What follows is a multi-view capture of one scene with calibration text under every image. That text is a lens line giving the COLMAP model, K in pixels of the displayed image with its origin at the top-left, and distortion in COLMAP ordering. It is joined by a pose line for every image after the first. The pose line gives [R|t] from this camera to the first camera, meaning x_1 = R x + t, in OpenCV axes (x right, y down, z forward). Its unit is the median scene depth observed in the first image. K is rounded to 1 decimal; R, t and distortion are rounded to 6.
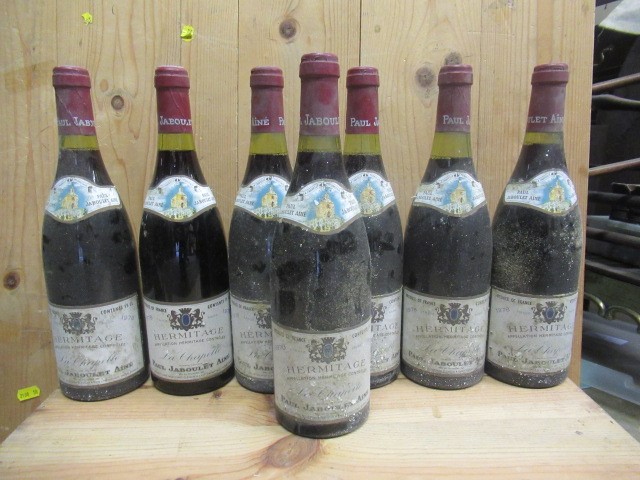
lens RADIAL K [[479.3, 0, 306.9], [0, 479.3, 242.8], [0, 0, 1]] dist [-0.001359, 0.003010]
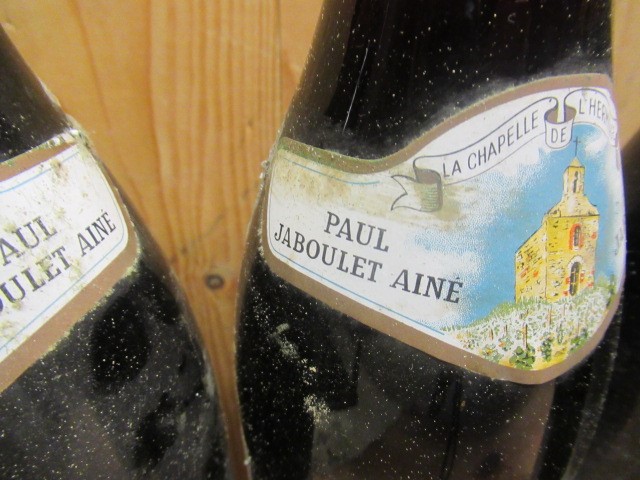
lens RADIAL K [[477.3, 0, 316.0], [0, 477.3, 240.6], [0, 0, 1]] dist [-0.002418, -0.001885]
pose [[0.990345, -0.069915, 0.119703, -0.356169], [0.020515, 0.927911, 0.372237, -0.147748], [-0.137098, -0.366187, 0.920386, 0.858989]]
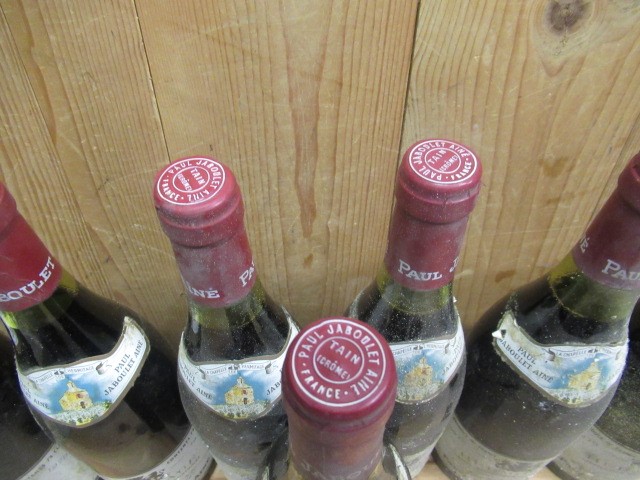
lens RADIAL K [[477.3, 0, 316.0], [0, 477.3, 240.6], [0, 0, 1]] dist [-0.002418, -0.001885]
pose [[0.999633, -0.025812, 0.008182, 0.009755], [0.015769, 0.800567, 0.599036, -0.547704], [-0.022013, -0.598688, 0.800680, 0.656698]]
